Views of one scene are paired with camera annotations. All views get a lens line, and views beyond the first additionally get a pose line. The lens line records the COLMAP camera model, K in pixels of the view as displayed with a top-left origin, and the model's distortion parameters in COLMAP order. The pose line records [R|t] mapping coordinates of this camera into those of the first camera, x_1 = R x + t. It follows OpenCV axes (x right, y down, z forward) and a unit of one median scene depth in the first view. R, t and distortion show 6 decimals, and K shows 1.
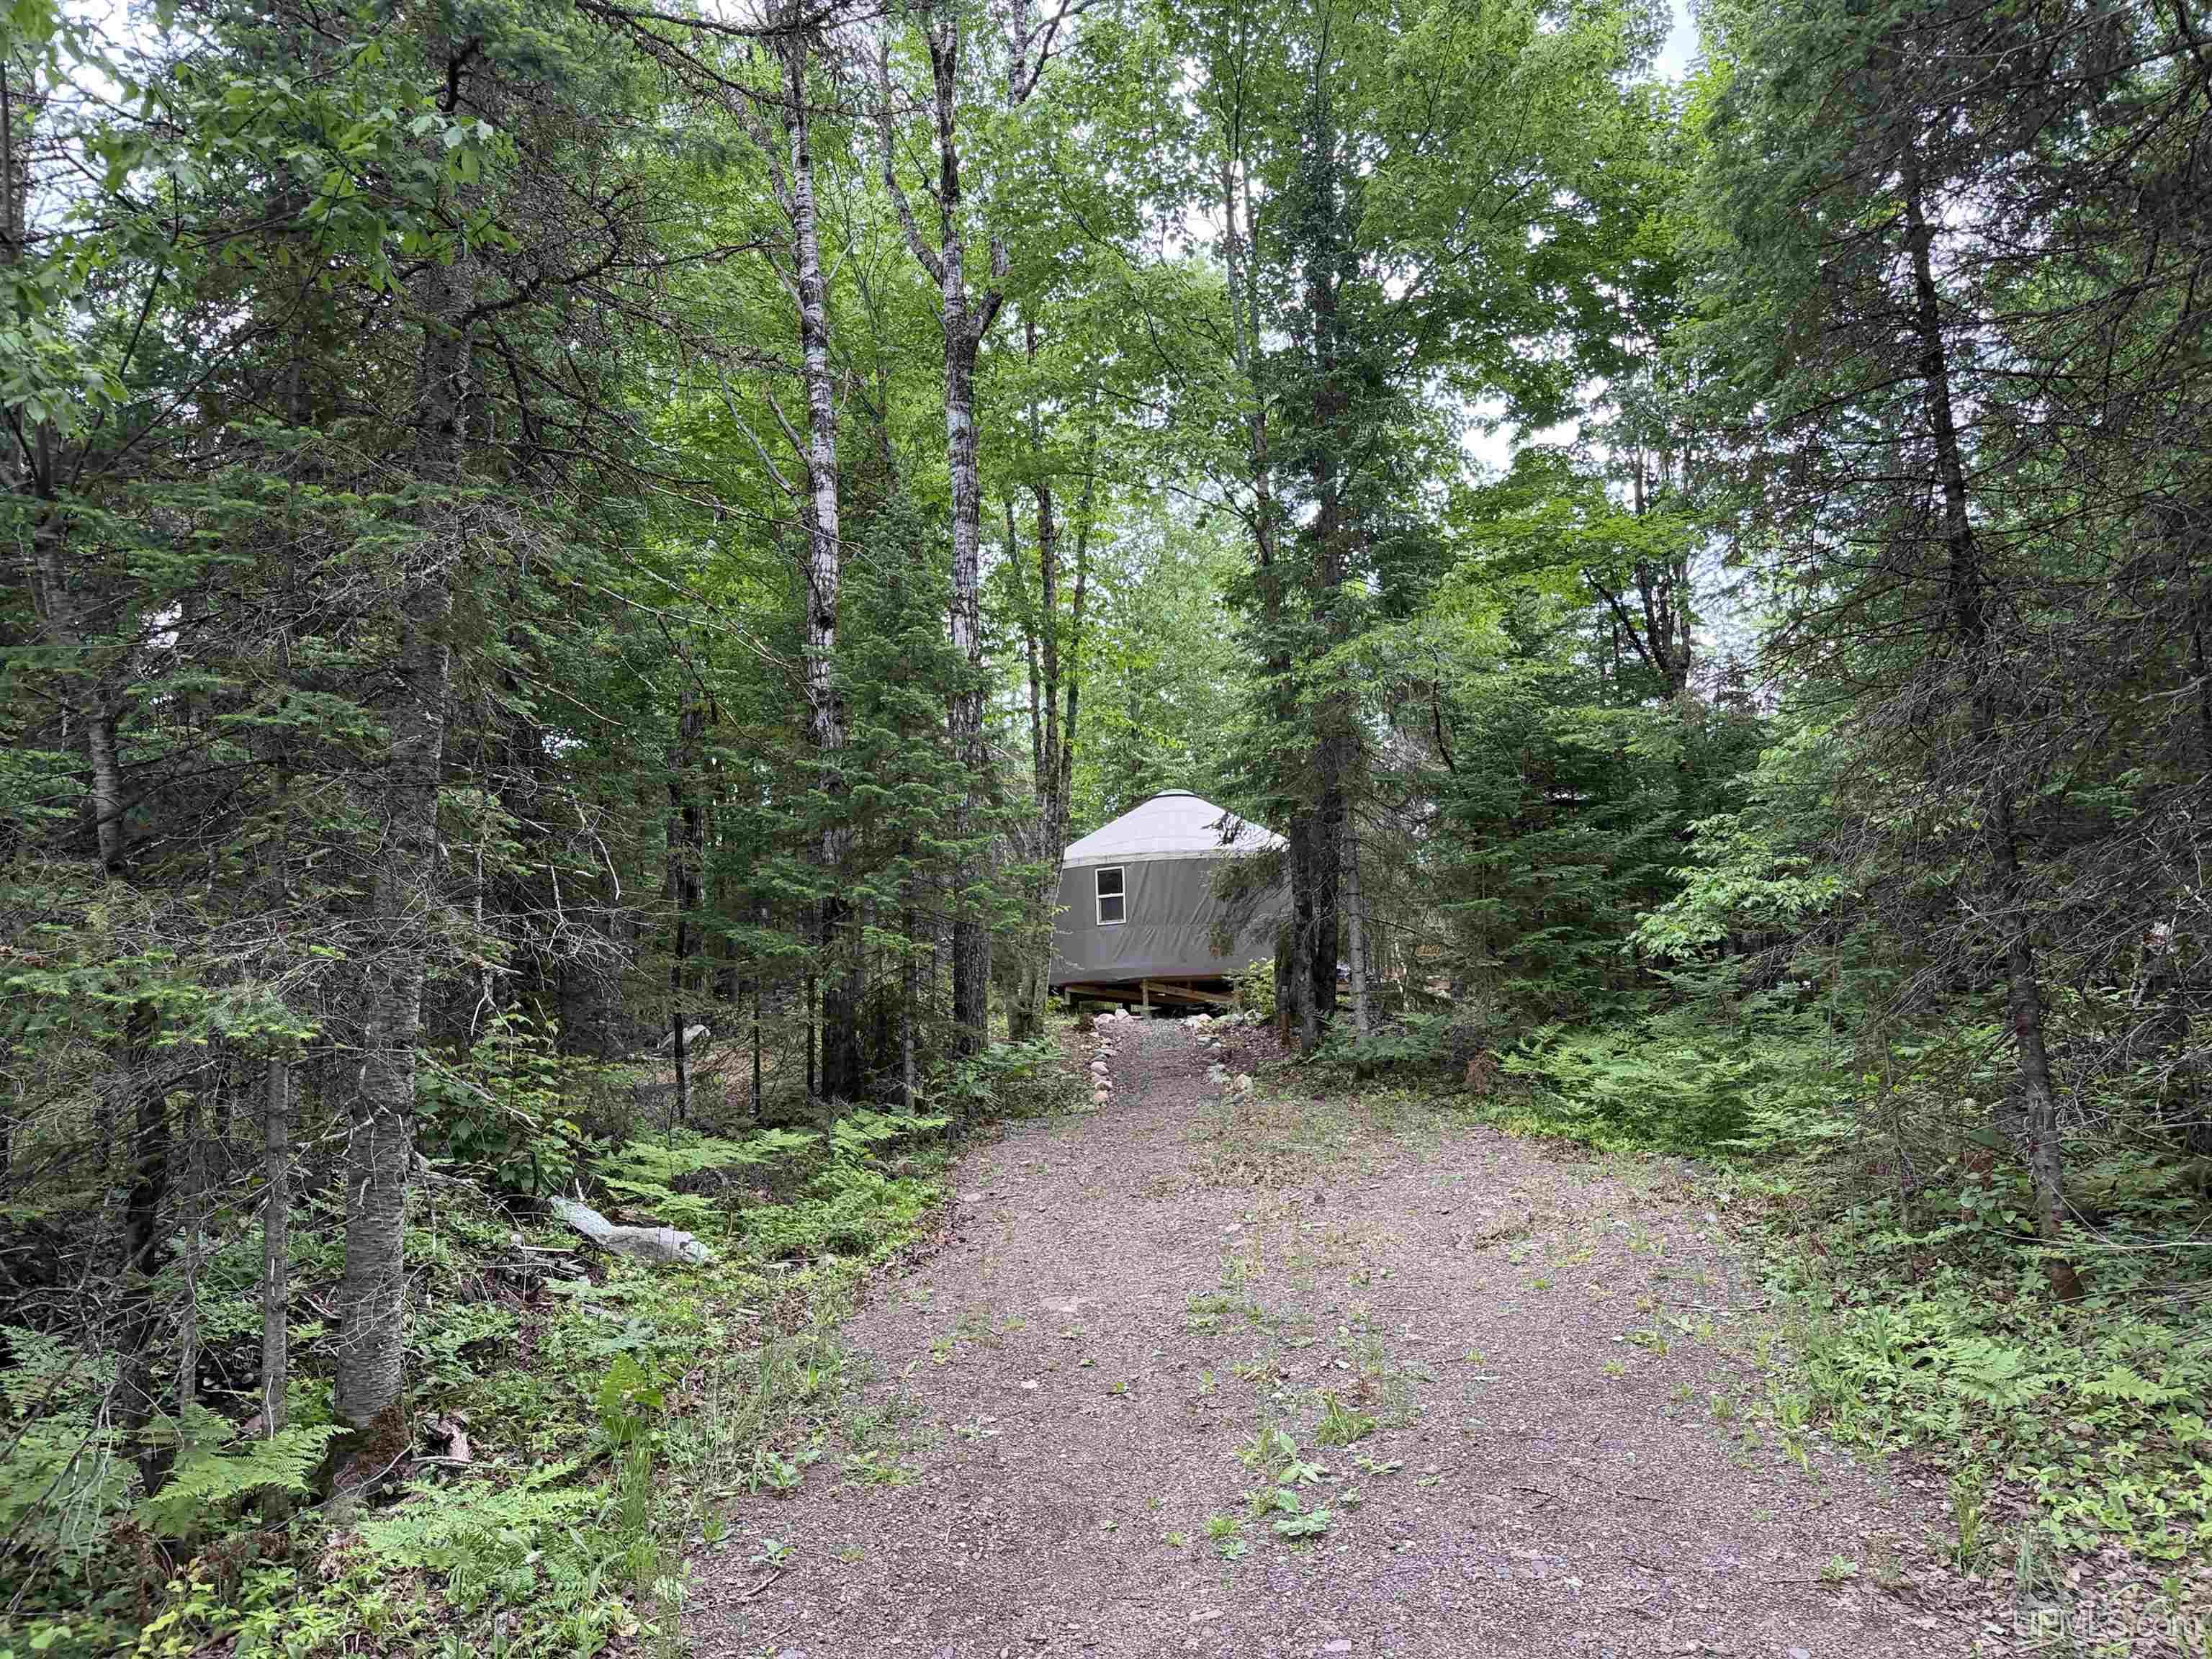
lens RADIAL K [[1545.0, 0, 1106.0], [0, 1545.0, 829.5], [0, 0, 1]] dist [0.094574, -0.161327]
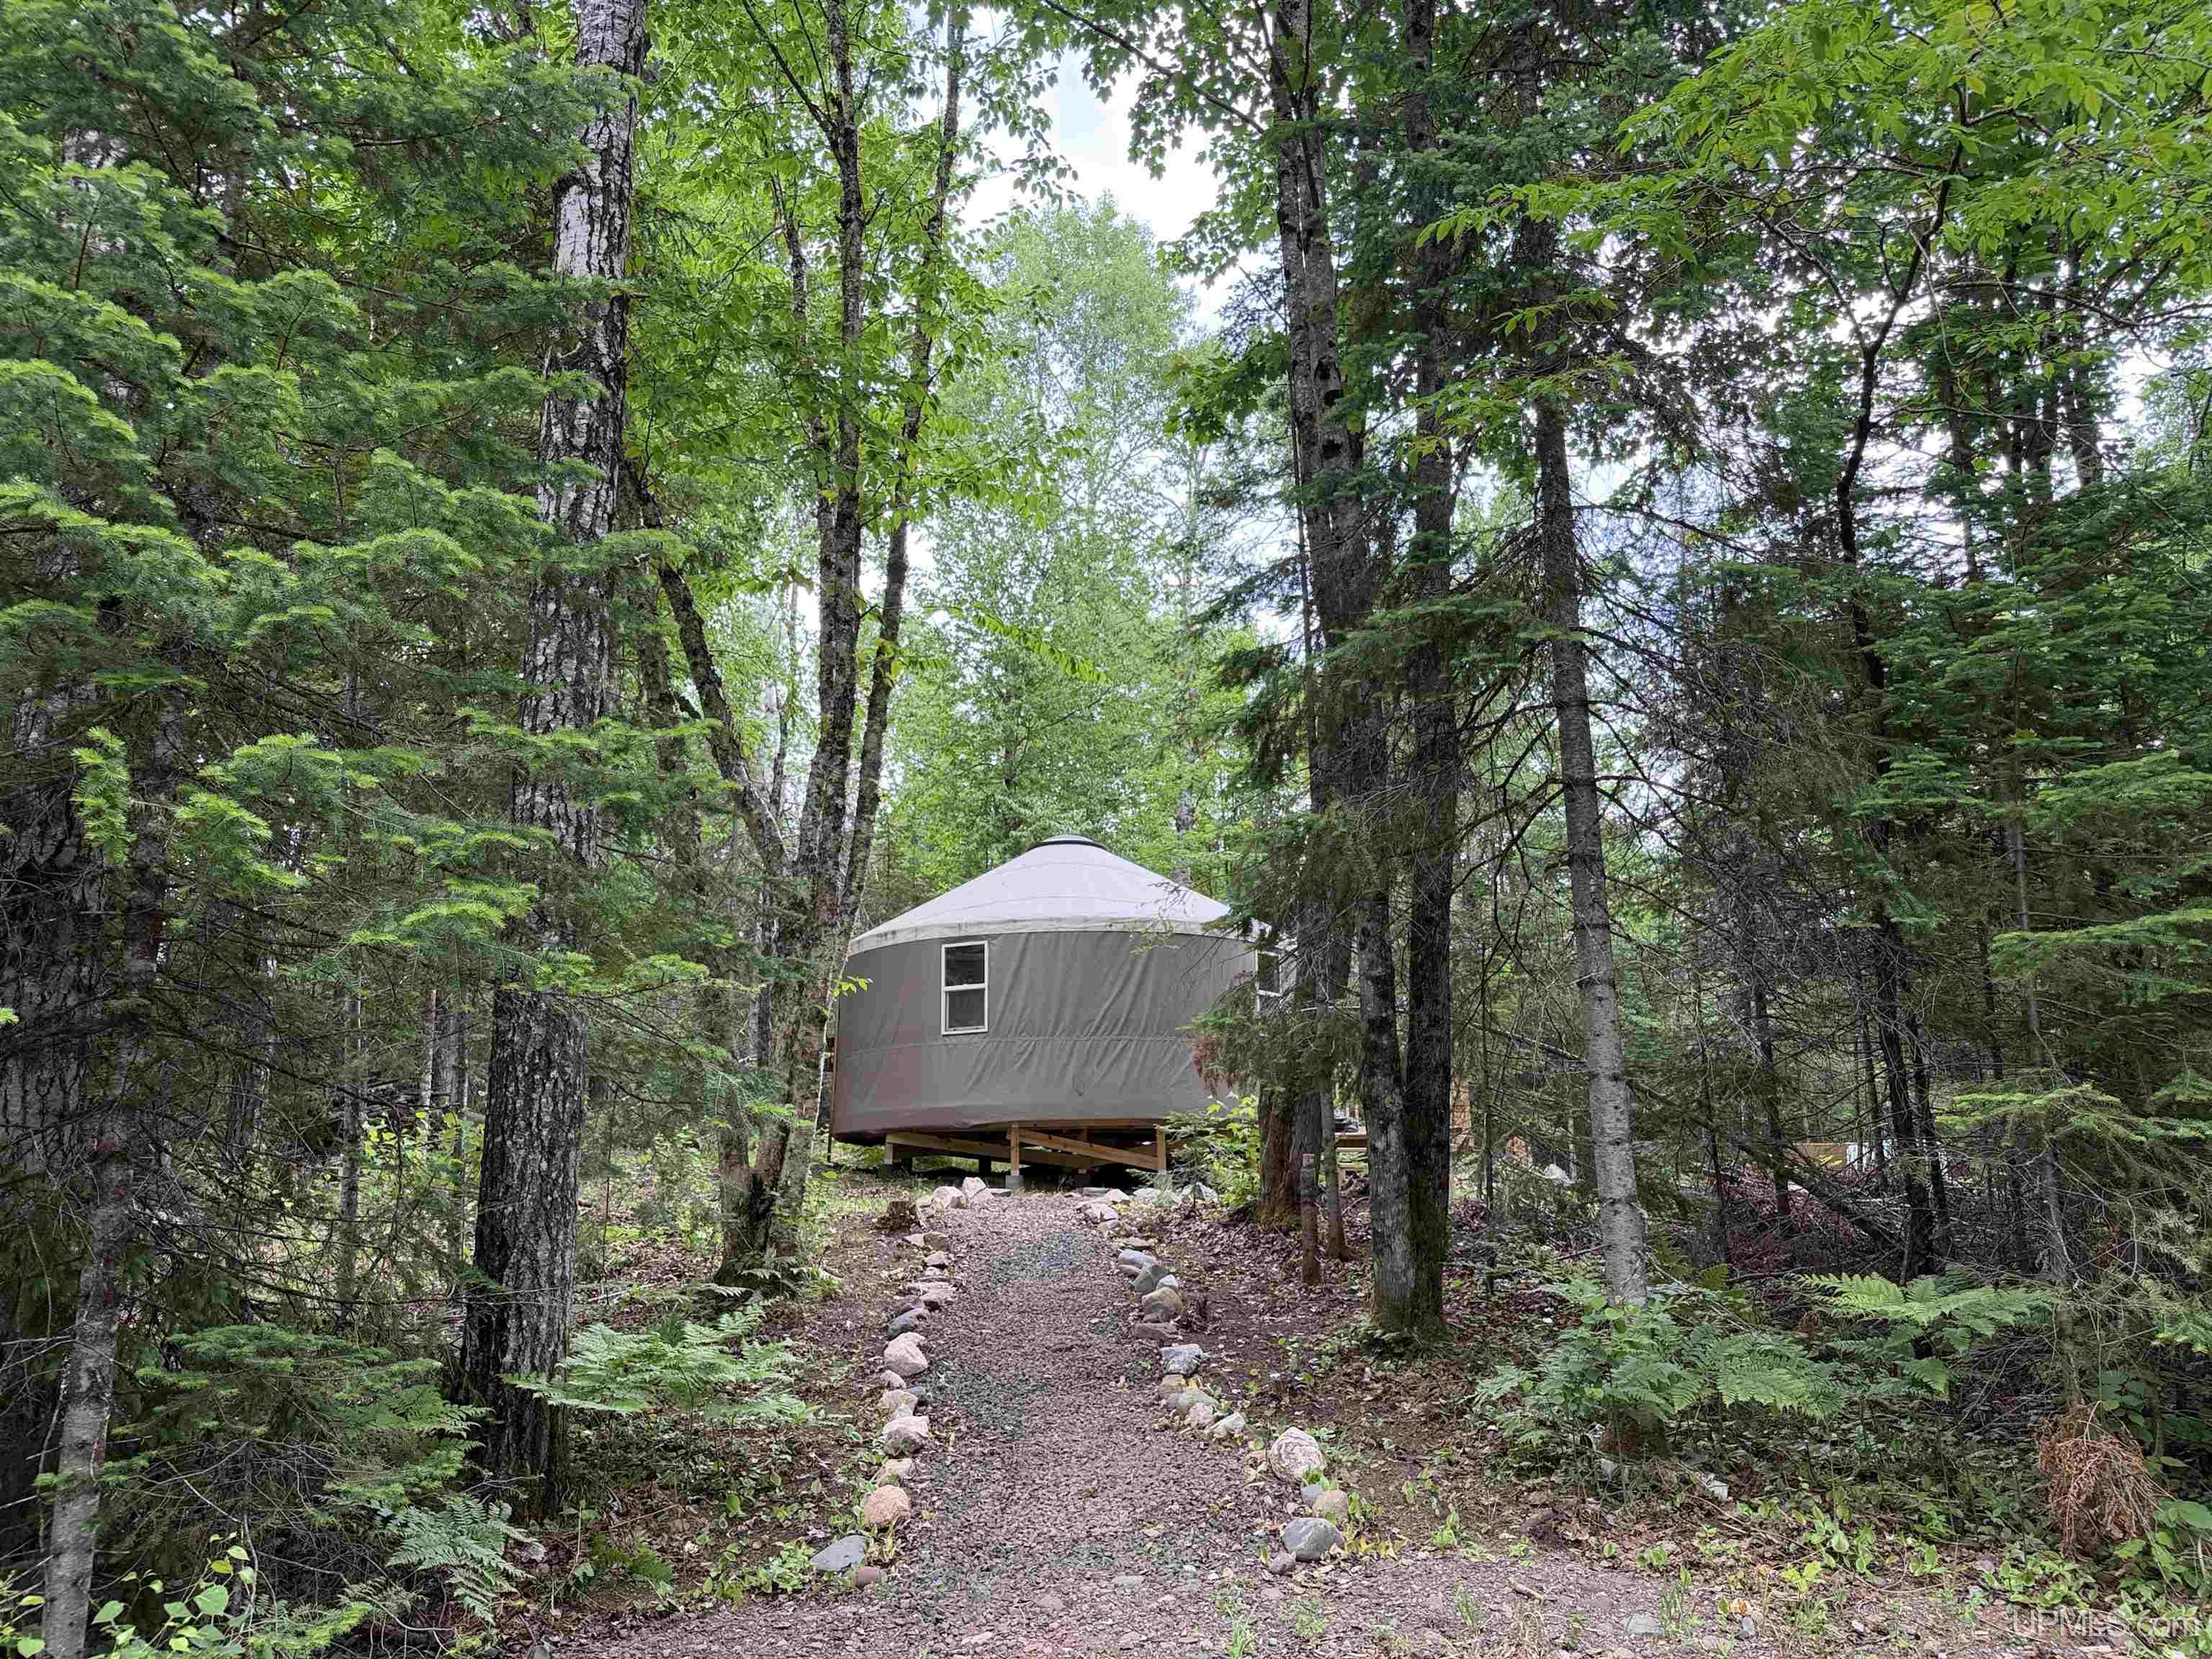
lens RADIAL K [[1545.0, 0, 1106.0], [0, 1545.0, 829.5], [0, 0, 1]] dist [0.094574, -0.161327]
pose [[0.996177, 0.034135, 0.080415, 0.007672], [-0.027173, 0.995913, -0.086136, 0.032999], [-0.083026, 0.083622, 0.993033, 0.389180]]
